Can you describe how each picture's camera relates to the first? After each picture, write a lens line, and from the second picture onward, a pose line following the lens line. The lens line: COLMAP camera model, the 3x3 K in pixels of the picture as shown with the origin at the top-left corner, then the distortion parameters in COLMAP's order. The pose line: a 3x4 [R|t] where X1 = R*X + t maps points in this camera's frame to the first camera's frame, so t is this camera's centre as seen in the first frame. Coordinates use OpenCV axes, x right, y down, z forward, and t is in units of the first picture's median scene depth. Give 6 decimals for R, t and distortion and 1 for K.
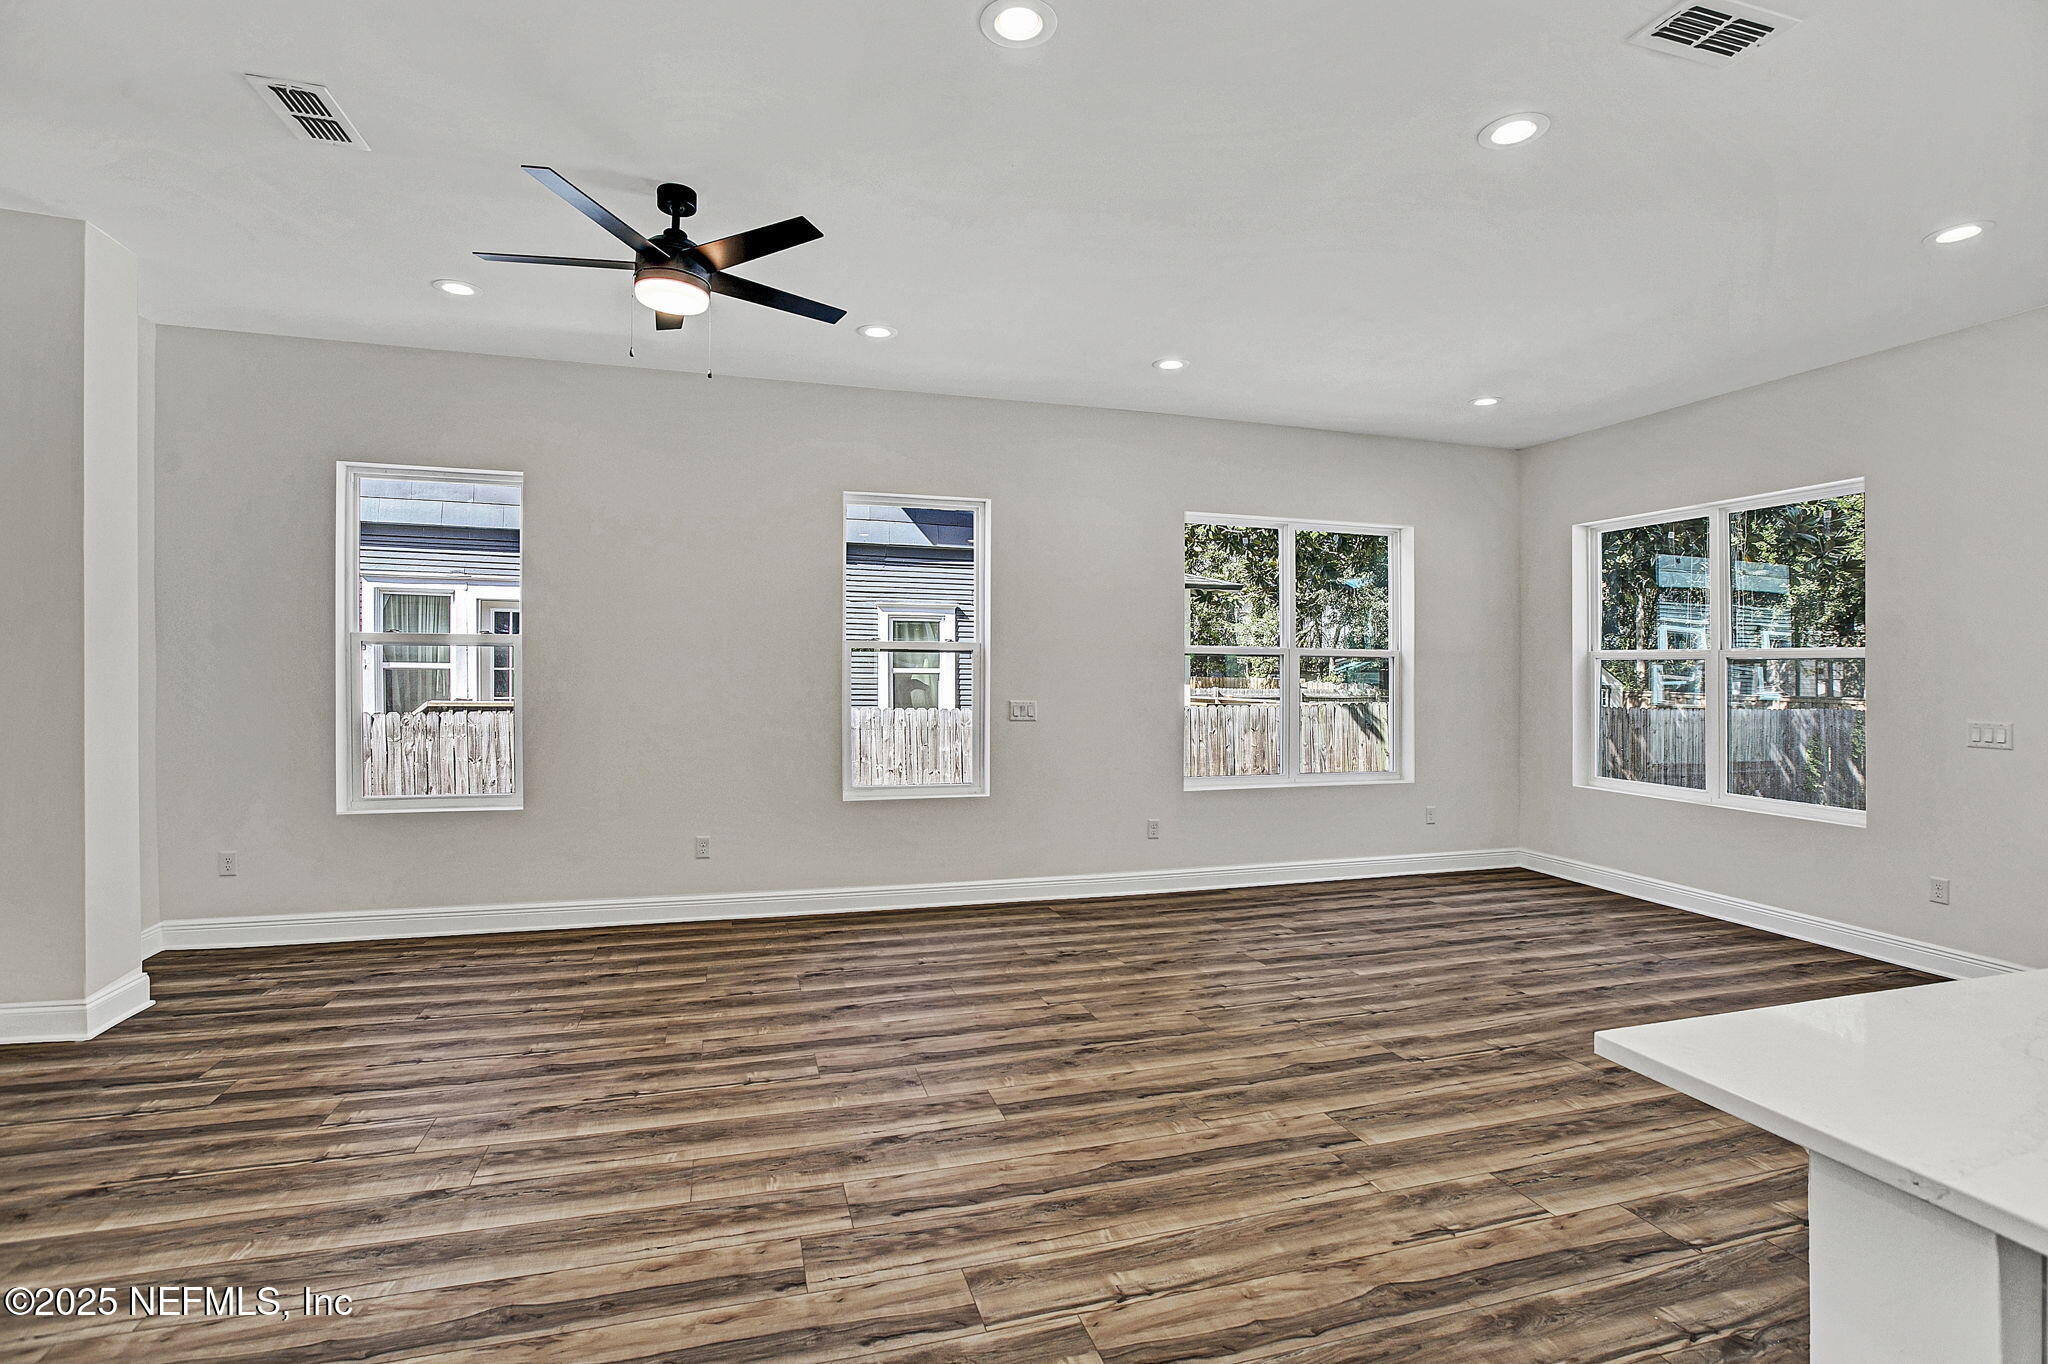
lens RADIAL K [[945.6, 0, 996.8], [0, 945.6, 667.2], [0, 0, 1]] dist [-0.029119, 0.004636]
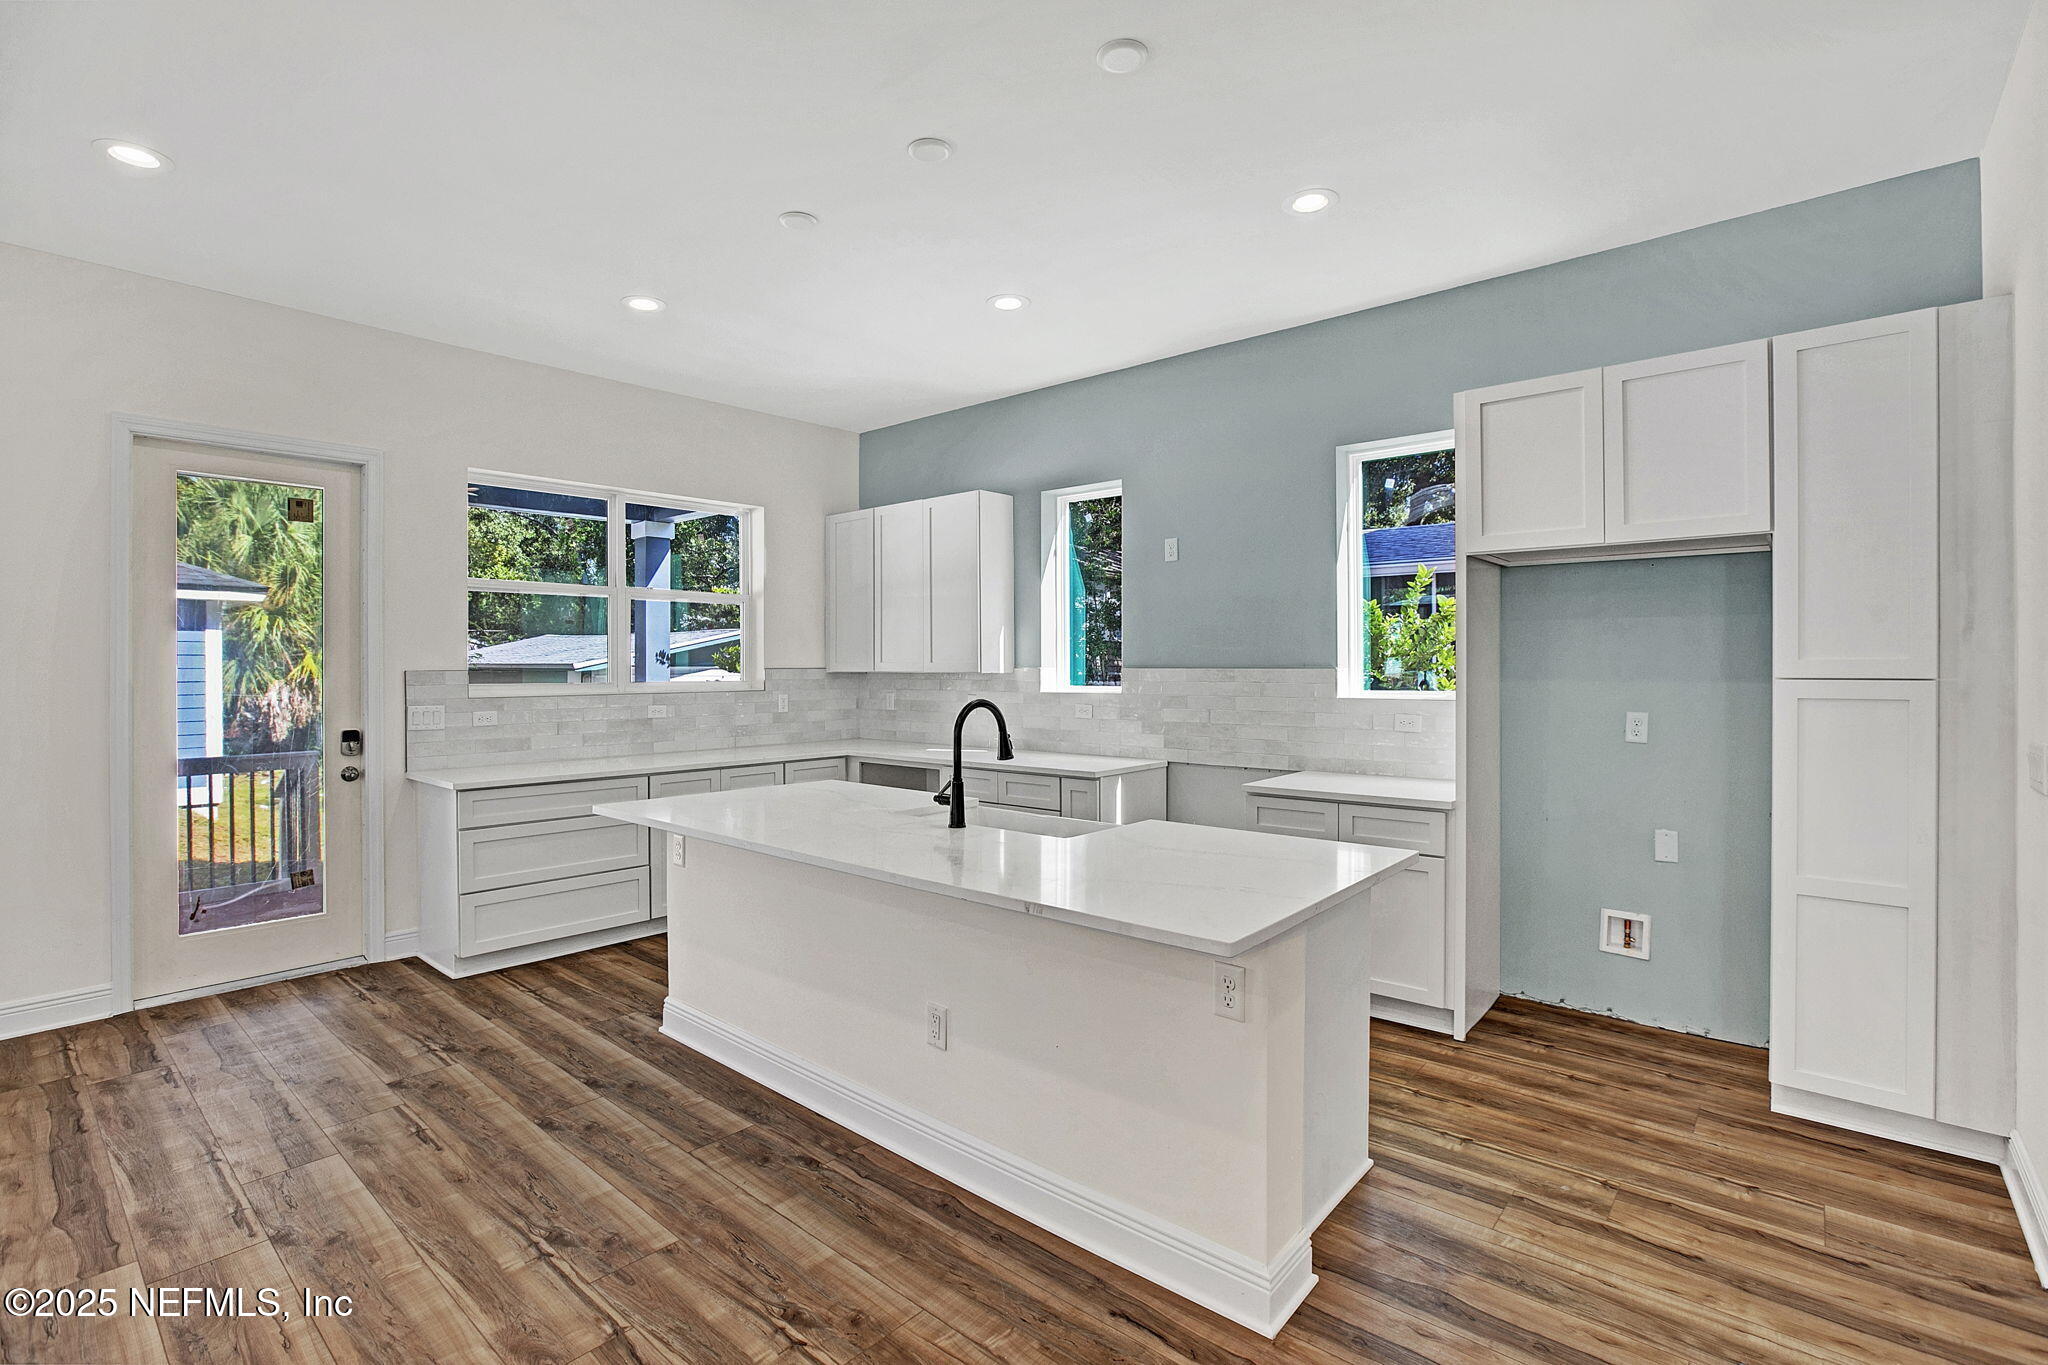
lens RADIAL K [[945.6, 0, 1007.5], [0, 945.6, 675.4], [0, 0, 1]] dist [-0.029119, 0.004636]
pose [[-0.527490, -0.016240, 0.849406, -0.102826], [0.001147, 0.999803, 0.019828, -0.004356], [-0.849561, 0.011433, -0.527367, 0.685494]]
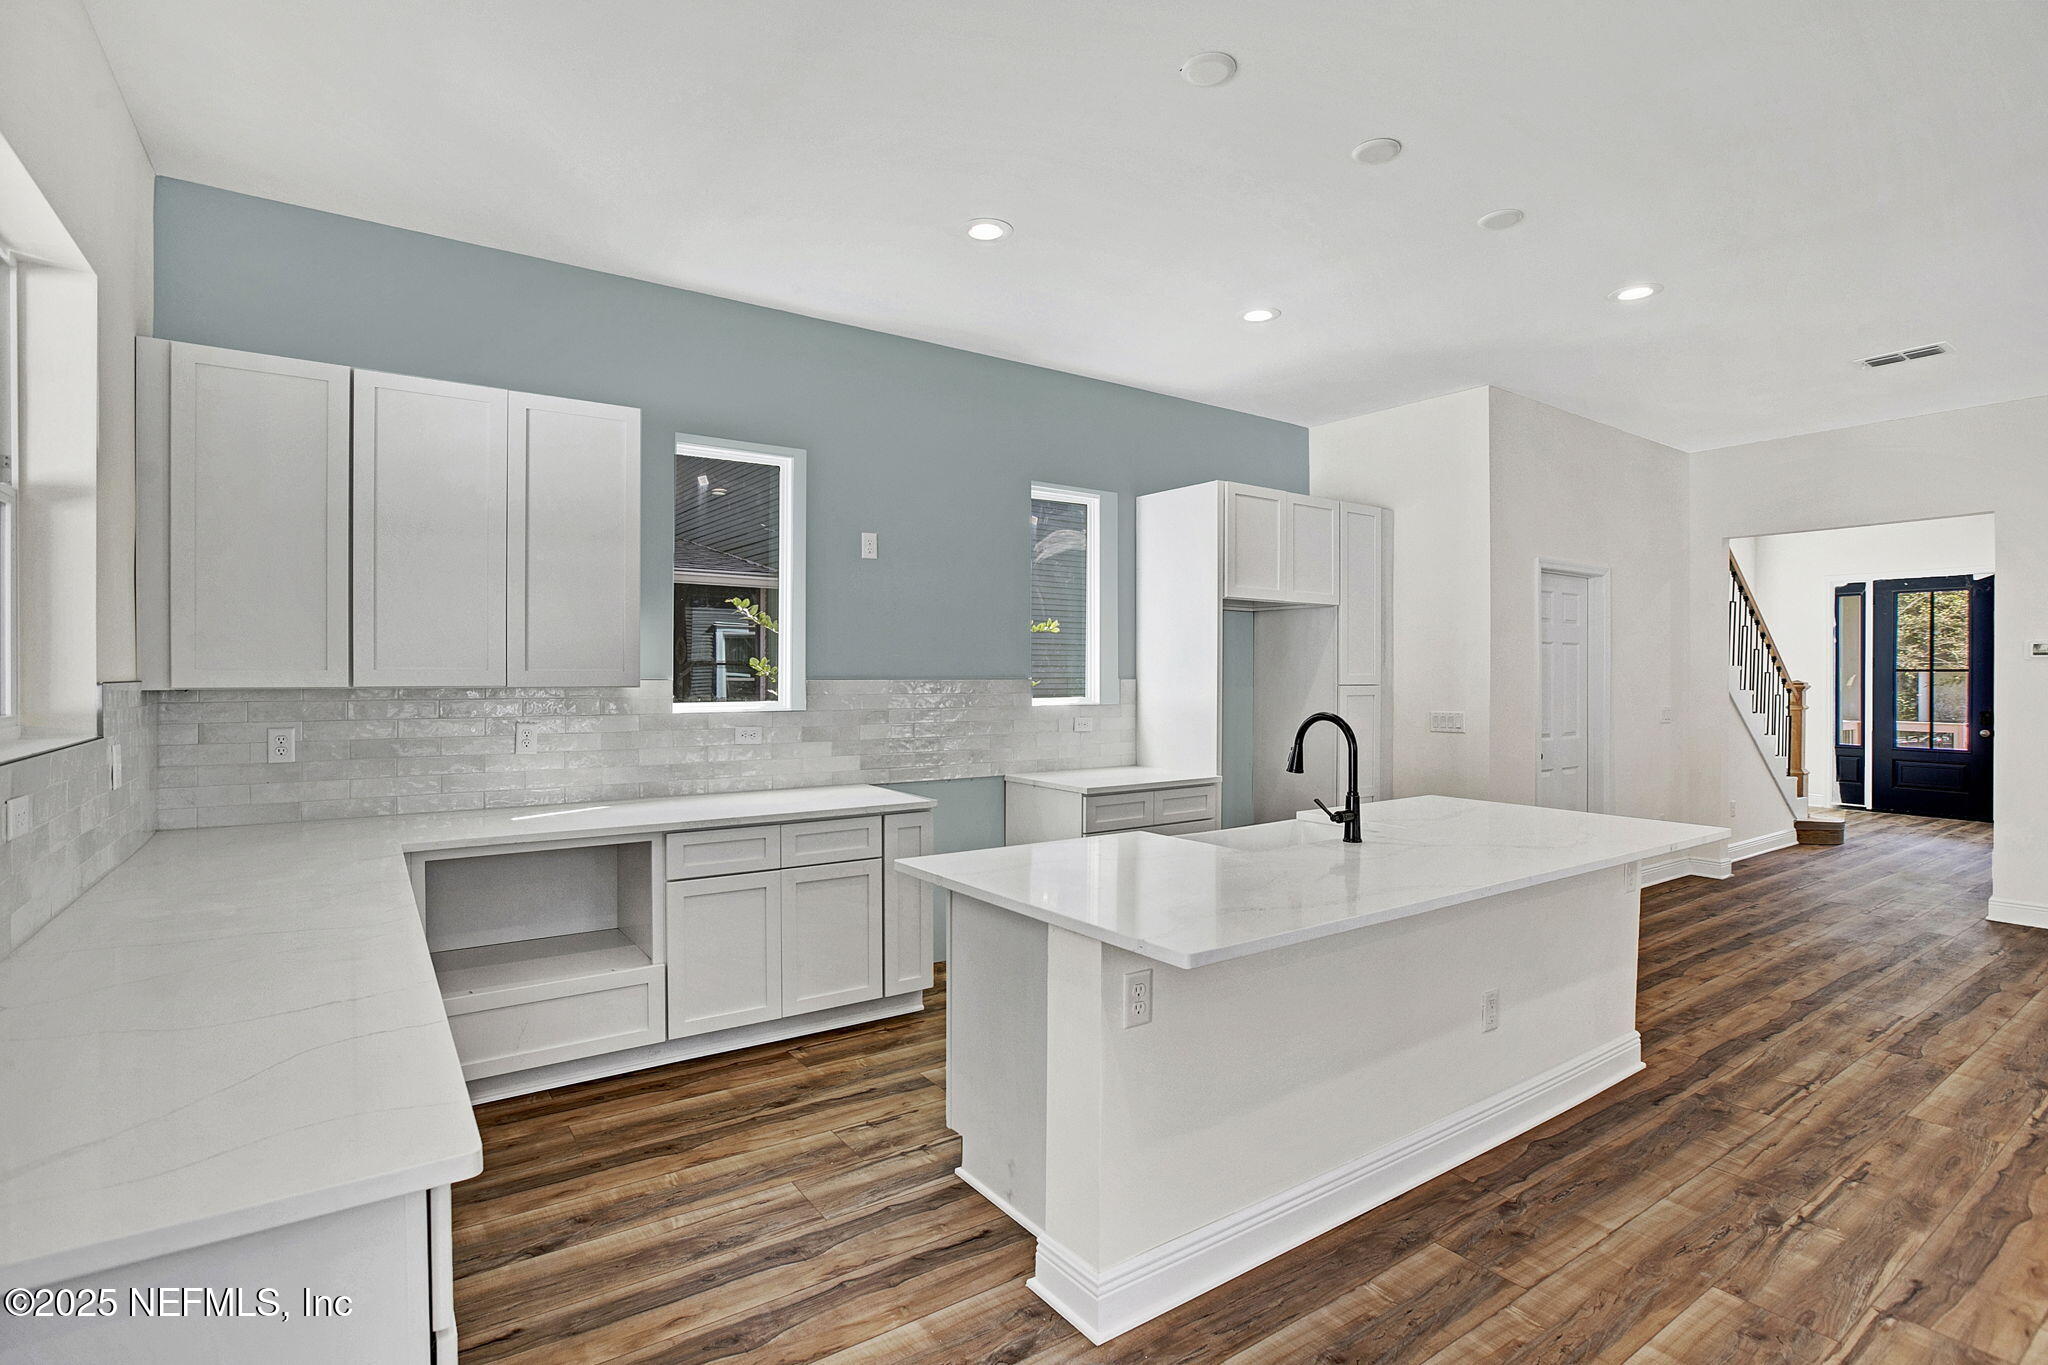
lens RADIAL K [[945.6, 0, 953.8], [0, 945.6, 684.6], [0, 0, 1]] dist [-0.029119, 0.004636]
pose [[-0.962656, -0.007539, -0.270624, 1.132735], [-0.010842, 0.999884, 0.010714, 0.004185], [0.270512, 0.013248, -0.962626, 0.965772]]
